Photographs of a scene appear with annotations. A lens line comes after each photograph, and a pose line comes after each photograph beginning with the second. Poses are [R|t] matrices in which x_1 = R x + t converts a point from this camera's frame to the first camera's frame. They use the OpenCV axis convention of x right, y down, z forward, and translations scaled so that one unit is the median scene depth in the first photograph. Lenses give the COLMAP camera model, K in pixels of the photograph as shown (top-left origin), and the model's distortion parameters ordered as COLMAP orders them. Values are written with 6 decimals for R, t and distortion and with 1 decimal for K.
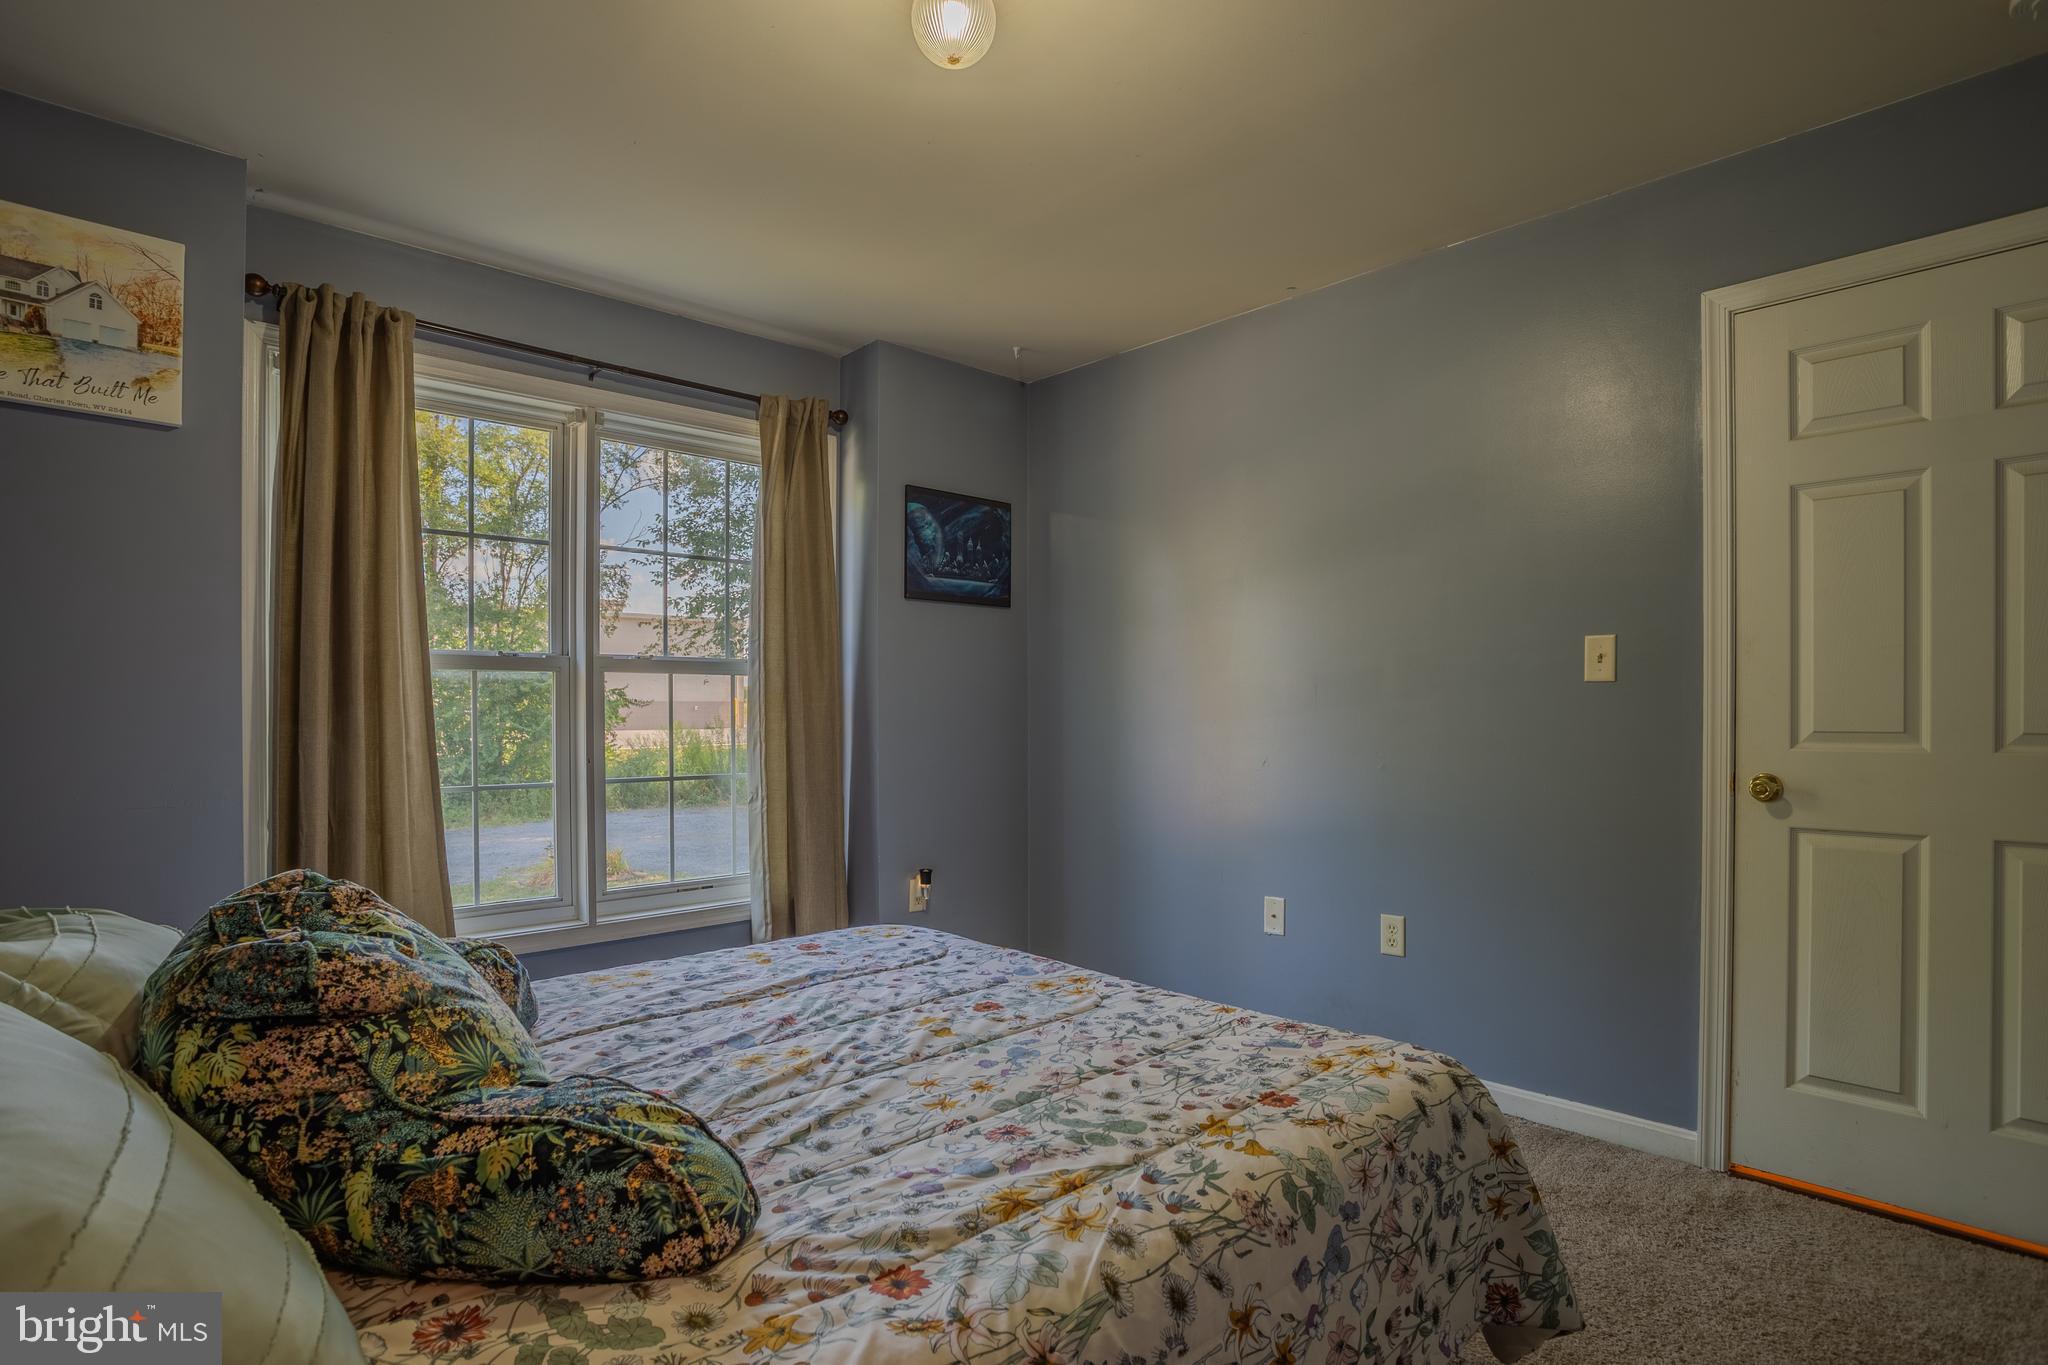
lens RADIAL K [[1019.5, 0, 1022.9], [0, 1019.5, 714.5], [0, 0, 1]] dist [-0.083208, 0.039795]
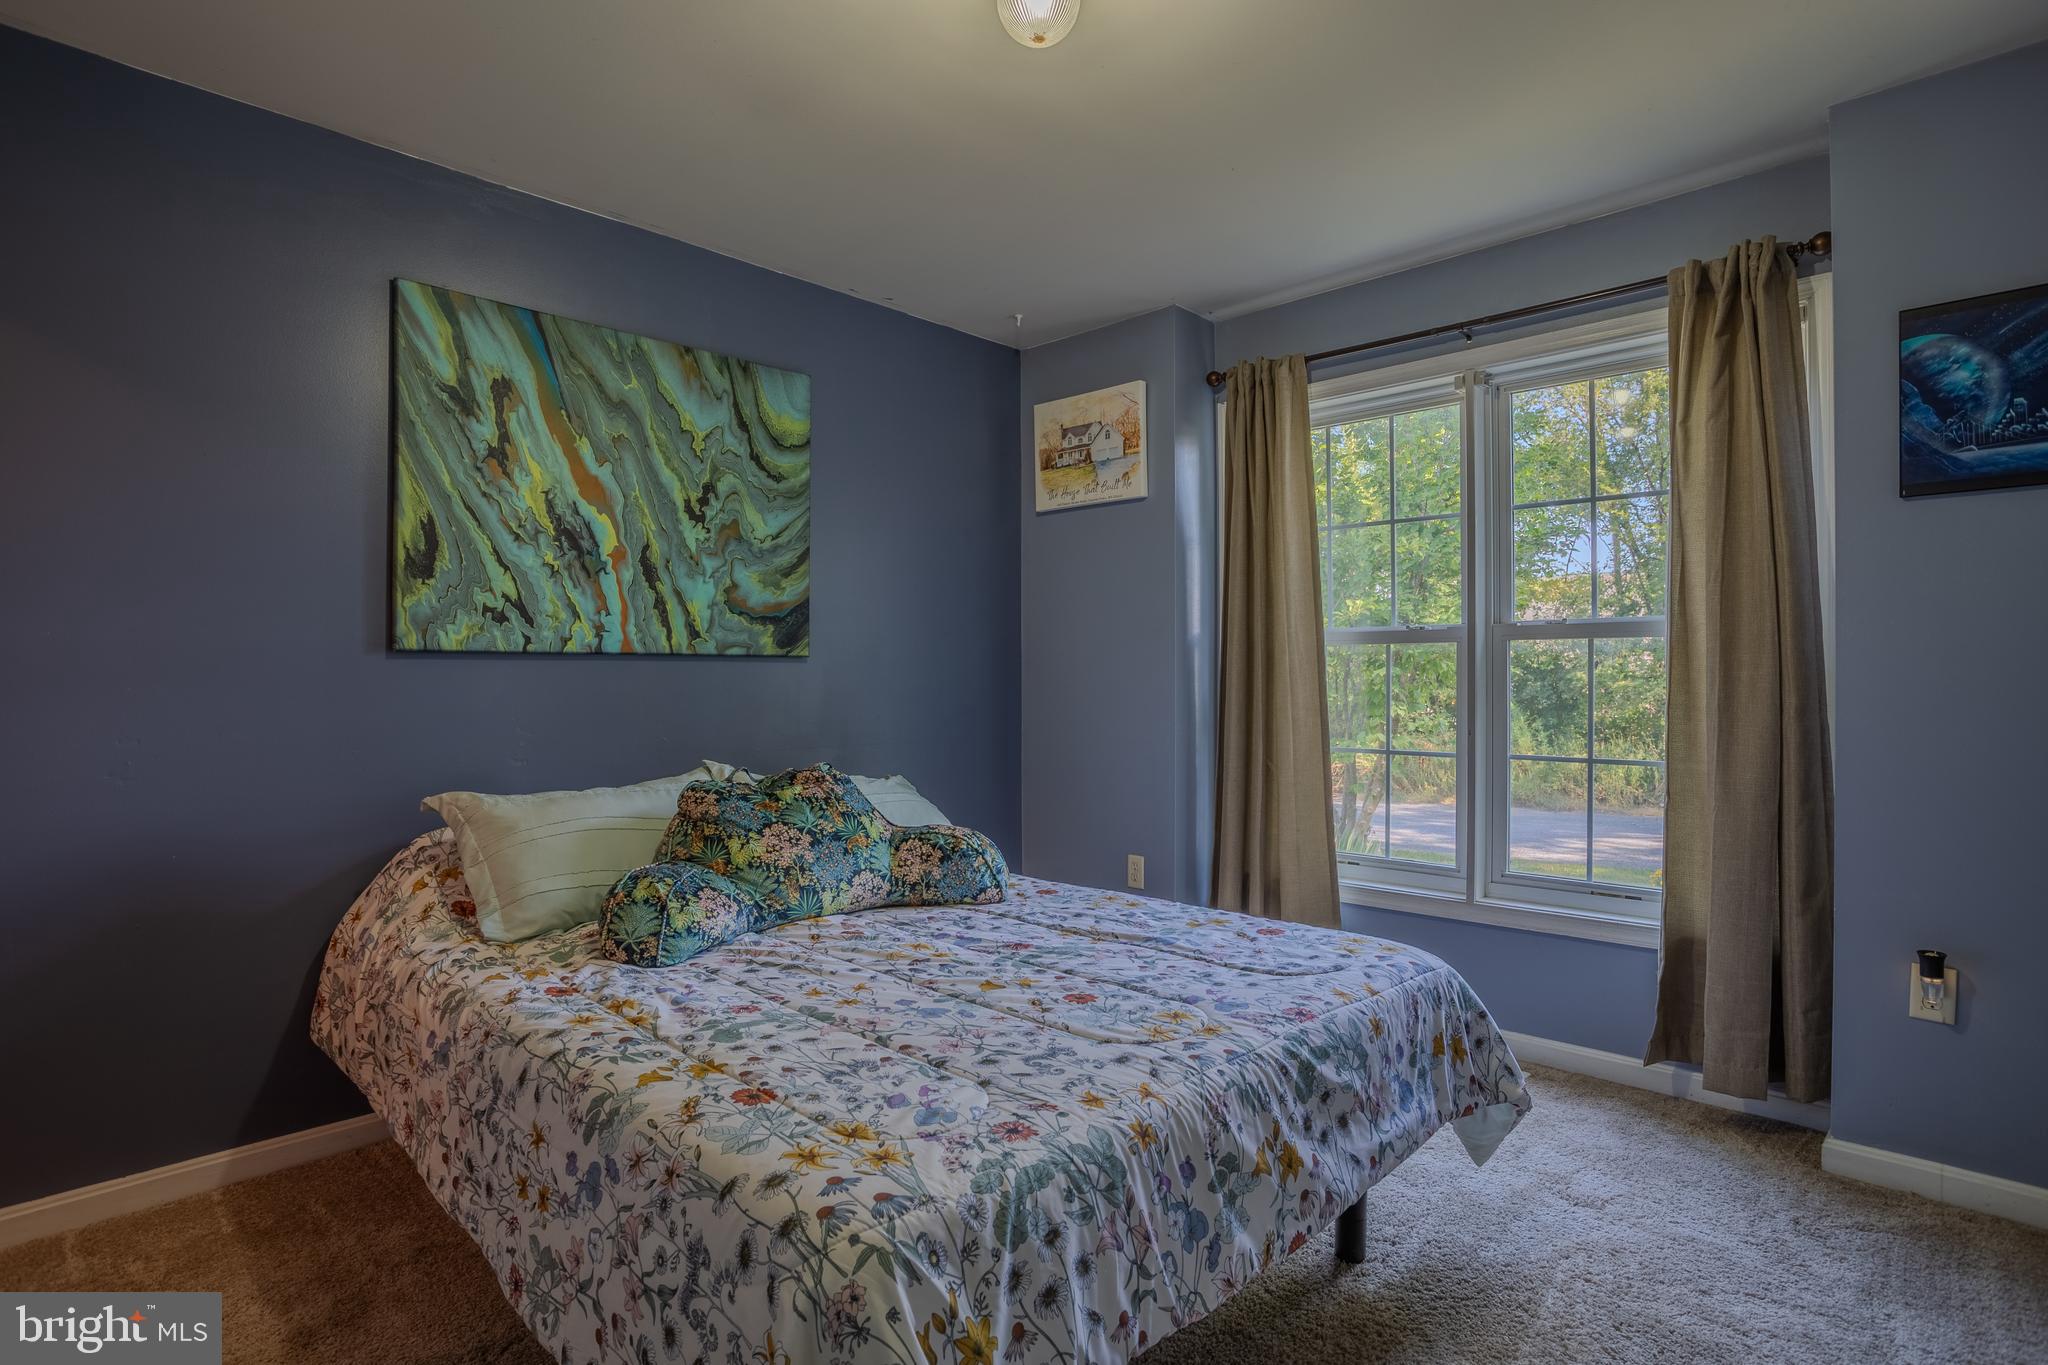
lens RADIAL K [[1022.4, 0, 1022.9], [0, 1022.4, 685.3], [0, 0, 1]] dist [-0.084091, 0.041878]
pose [[0.043805, 0.006406, -0.999020, 0.961845], [-0.005391, 0.999966, 0.006176, -0.007354], [0.999026, 0.005115, 0.043838, 0.964772]]
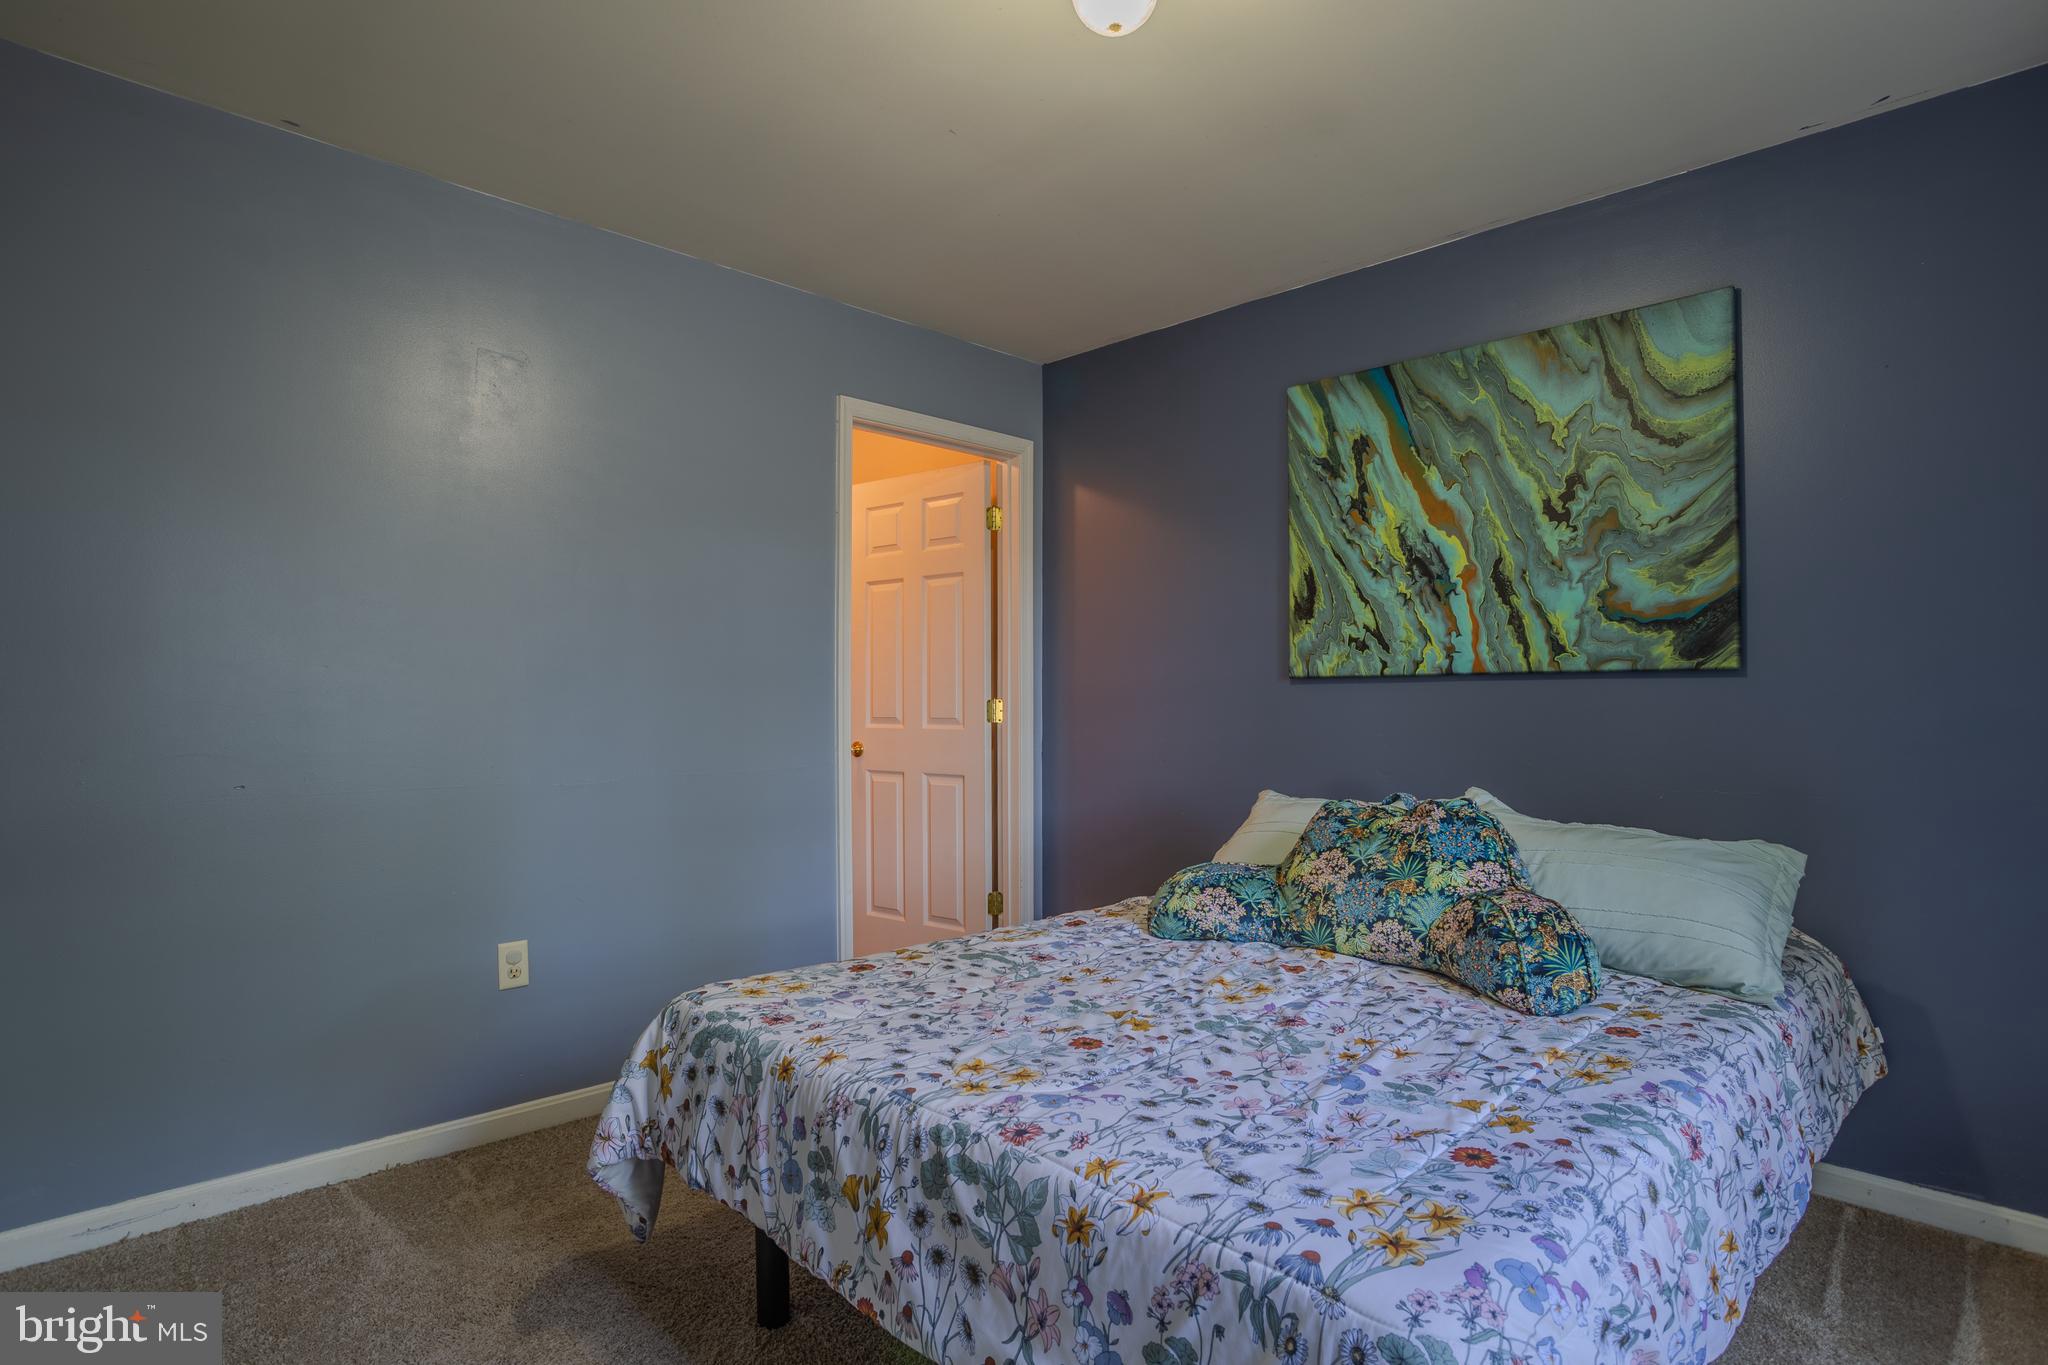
lens RADIAL K [[1050.3, 0, 1022.7], [0, 1050.3, 695.8], [0, 0, 1]] dist [-0.099072, 0.048313]
pose [[-0.999639, 0.002443, -0.026748, 0.046746], [0.002436, 0.999997, 0.000313, -0.012436], [0.026749, 0.000248, -0.999642, 2.021007]]
